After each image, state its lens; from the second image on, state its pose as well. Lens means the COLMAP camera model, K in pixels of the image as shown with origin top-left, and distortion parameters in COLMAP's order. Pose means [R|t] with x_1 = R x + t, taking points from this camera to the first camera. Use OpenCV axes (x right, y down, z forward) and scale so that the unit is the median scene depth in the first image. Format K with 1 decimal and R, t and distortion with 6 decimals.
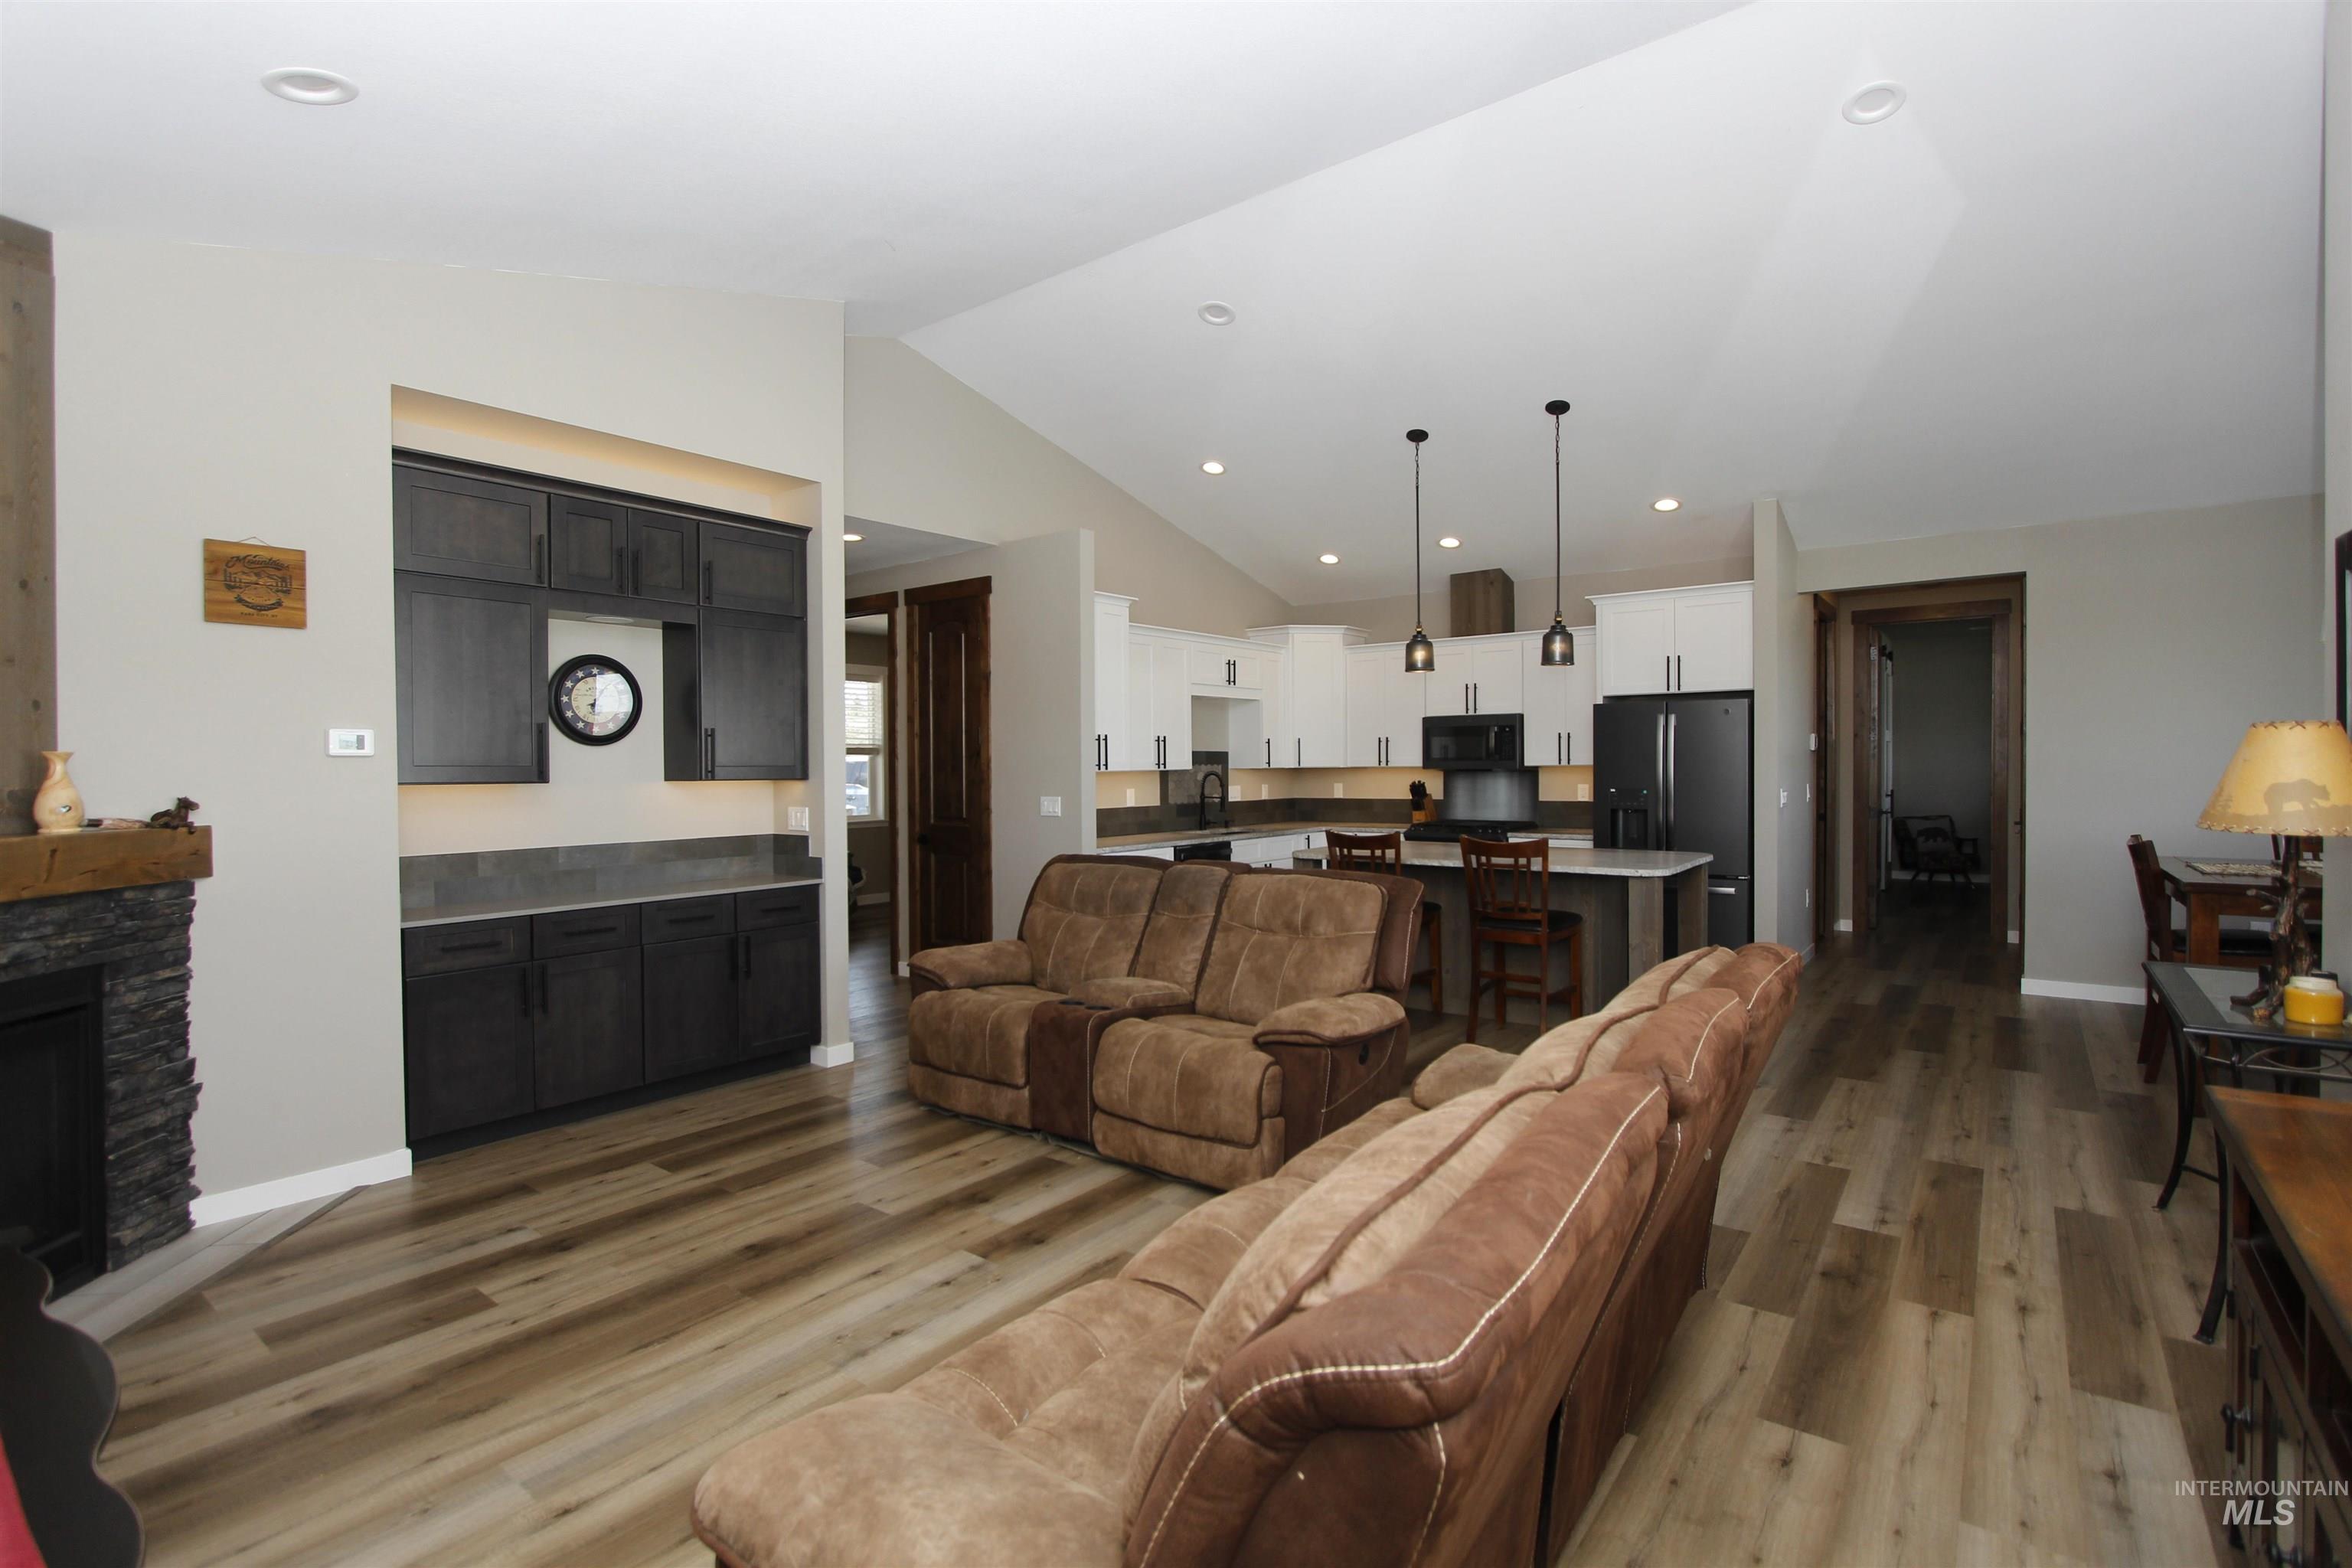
lens RADIAL K [[1084.5, 0, 1179.7], [0, 1084.5, 779.5], [0, 0, 1]] dist [-0.013634, 0.000539]
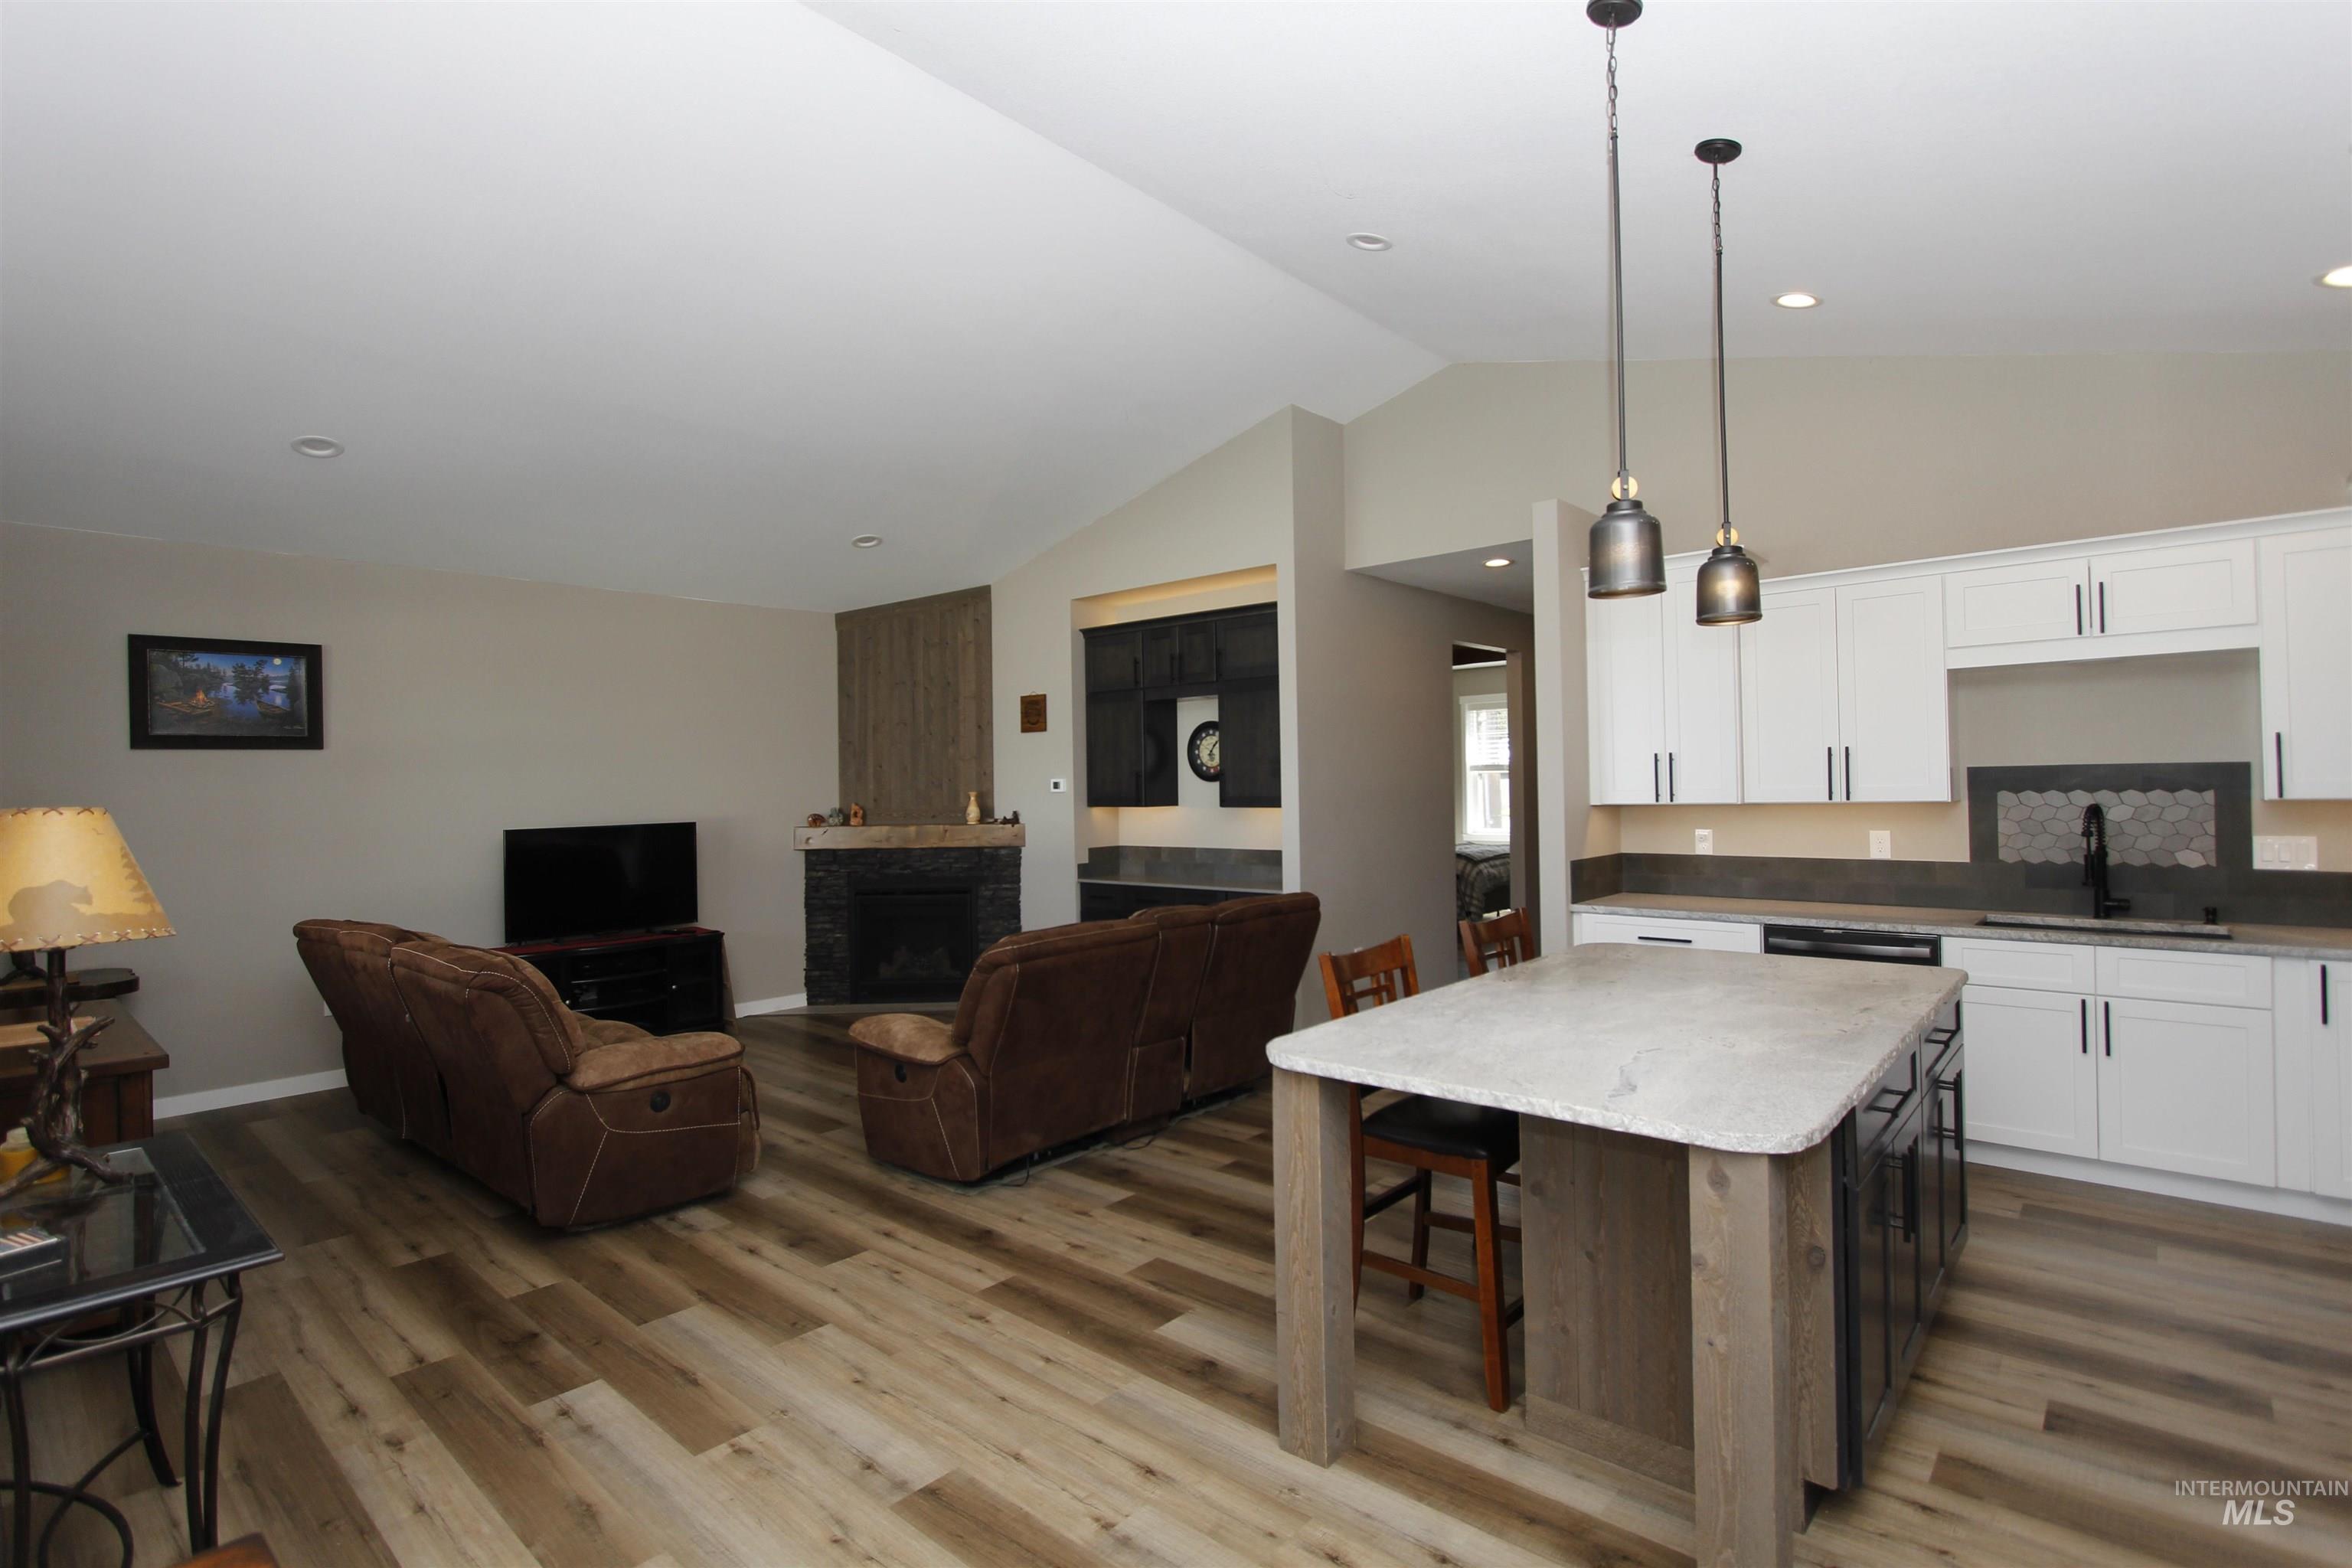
lens RADIAL K [[1118.2, 0, 1176.0], [0, 1118.2, 784.0], [0, 0, 1]] dist [-0.016846, 0.000558]
pose [[-0.069947, 0.008344, -0.997516, 0.917988], [0.005287, 0.999954, 0.007994, -0.037382], [0.997537, -0.004715, -0.069987, 0.966897]]
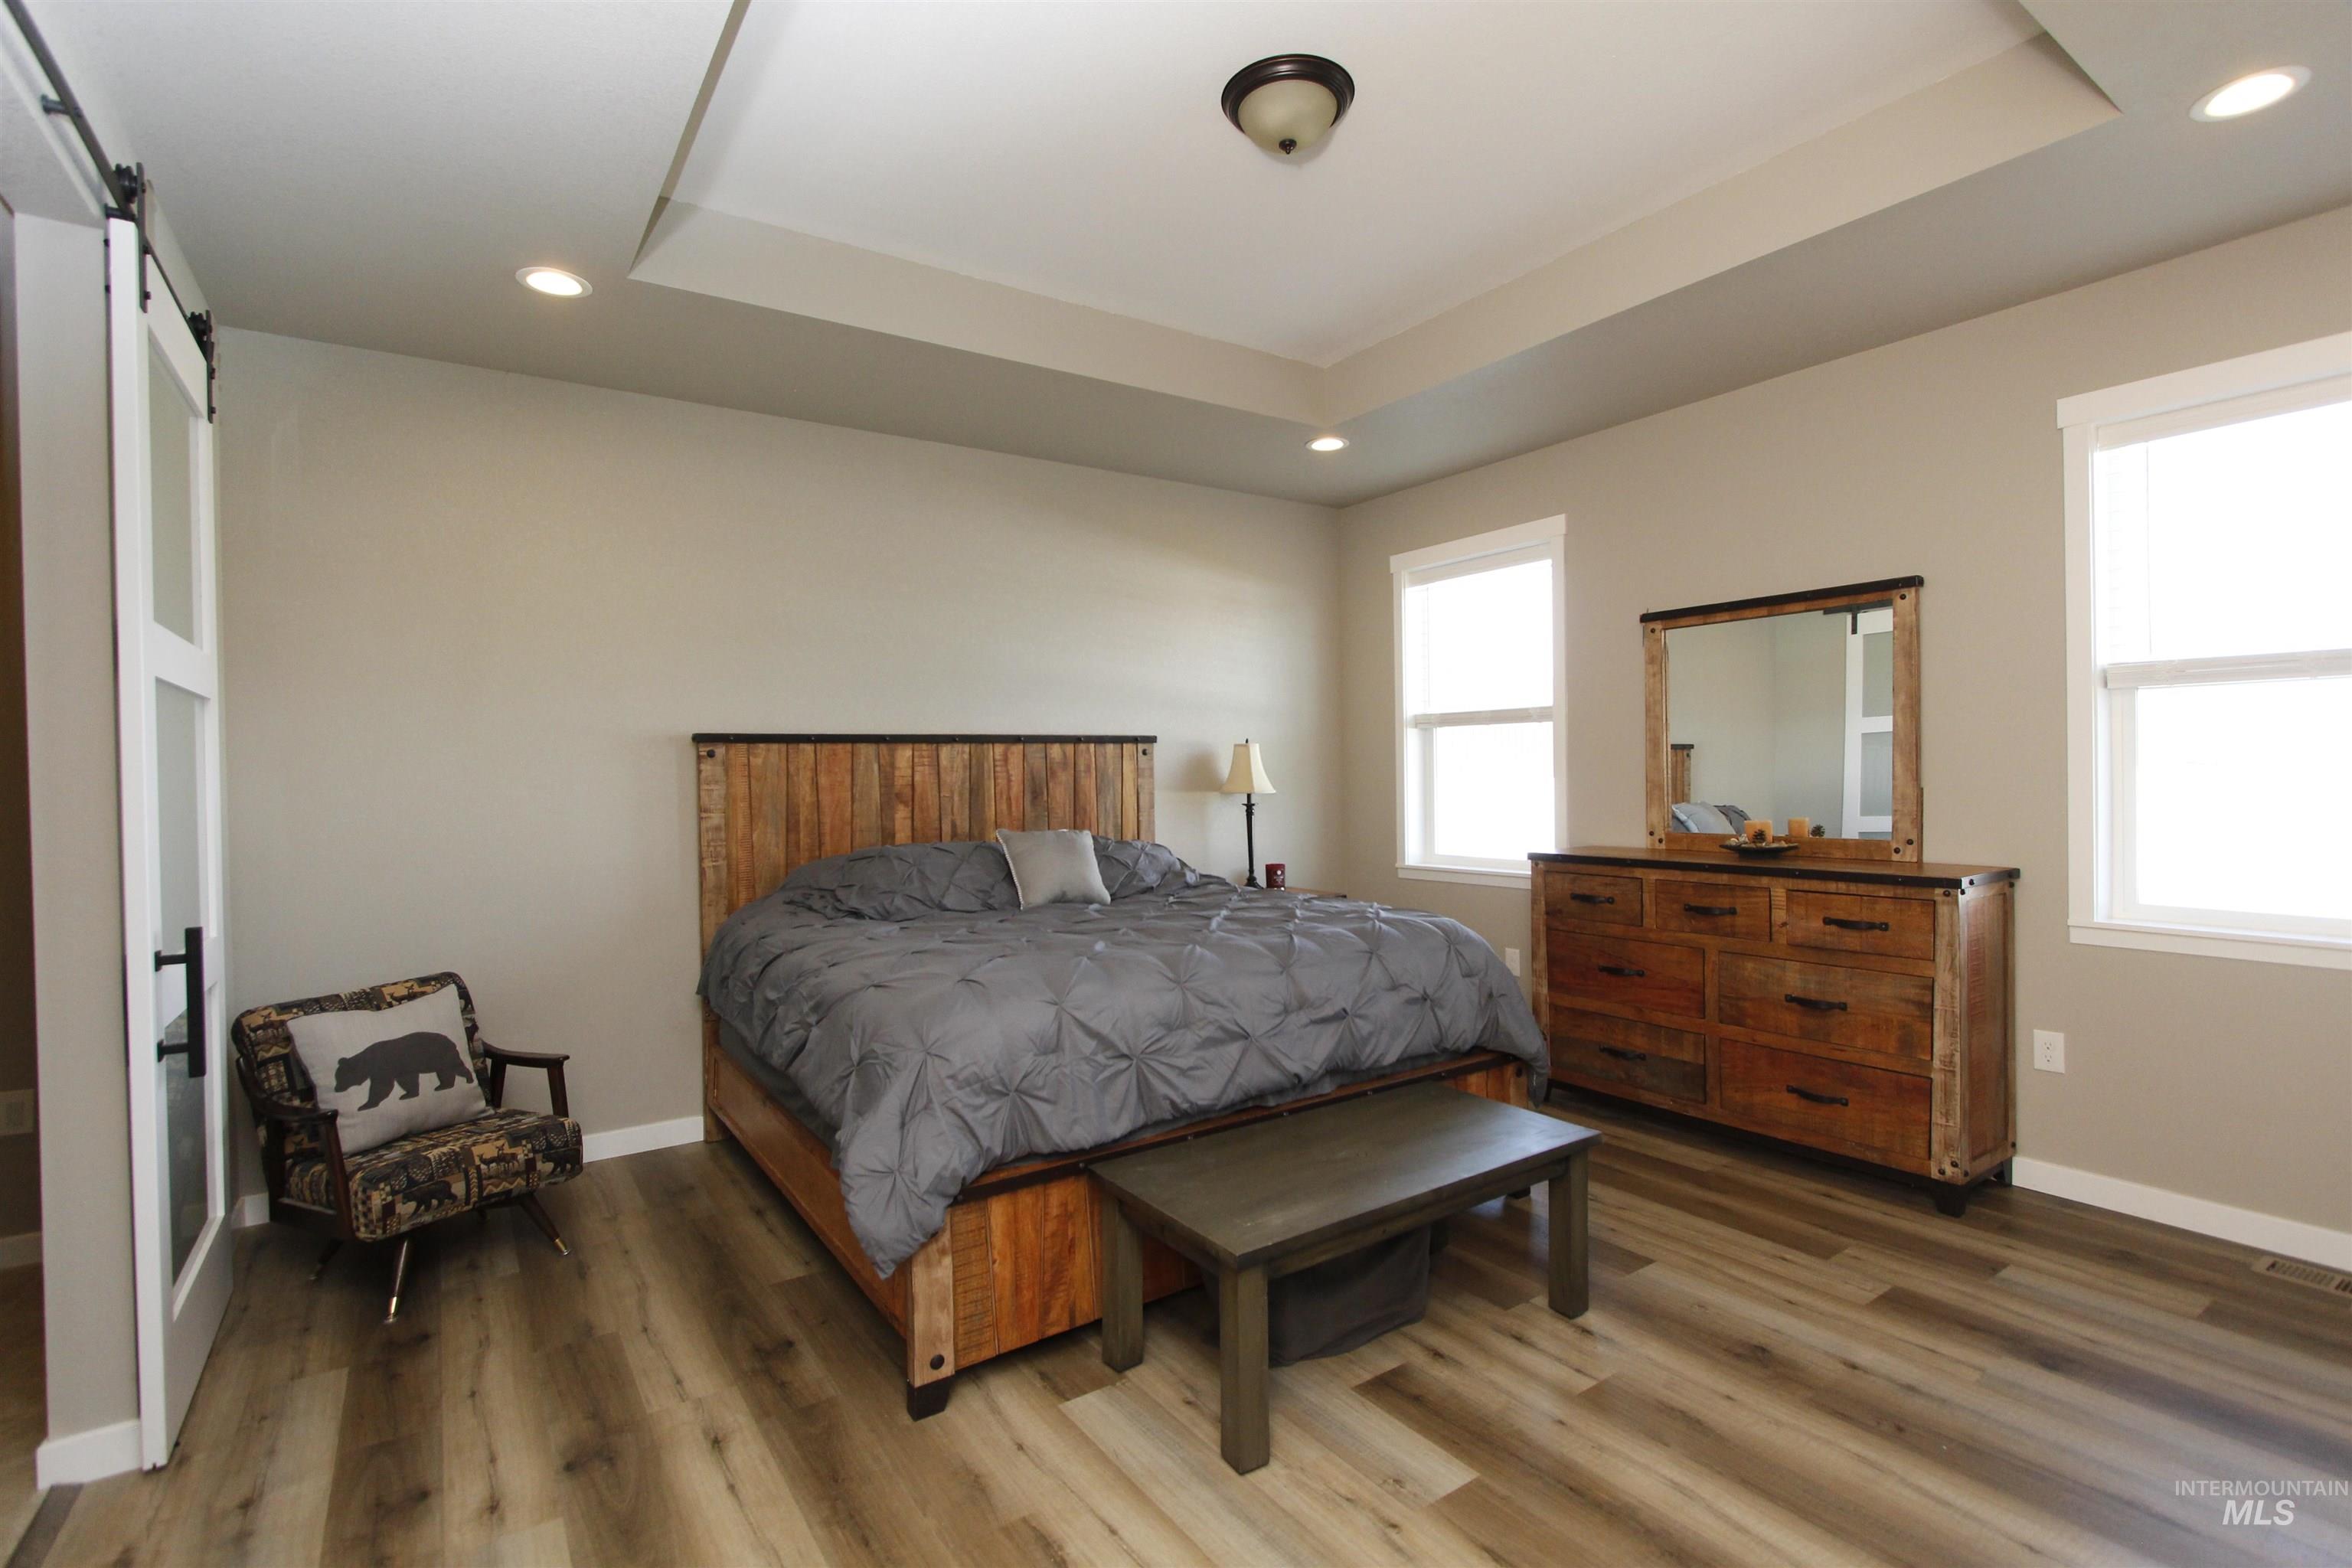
lens RADIAL K [[1084.5, 0, 1179.7], [0, 1084.5, 779.5], [0, 0, 1]] dist [-0.013634, 0.000539]
pose [[0.307184, -0.005788, 0.951633, 1.170408], [0.024580, 0.999696, -0.001854, -0.026696], [-0.951333, 0.023961, 0.307233, 1.696042]]
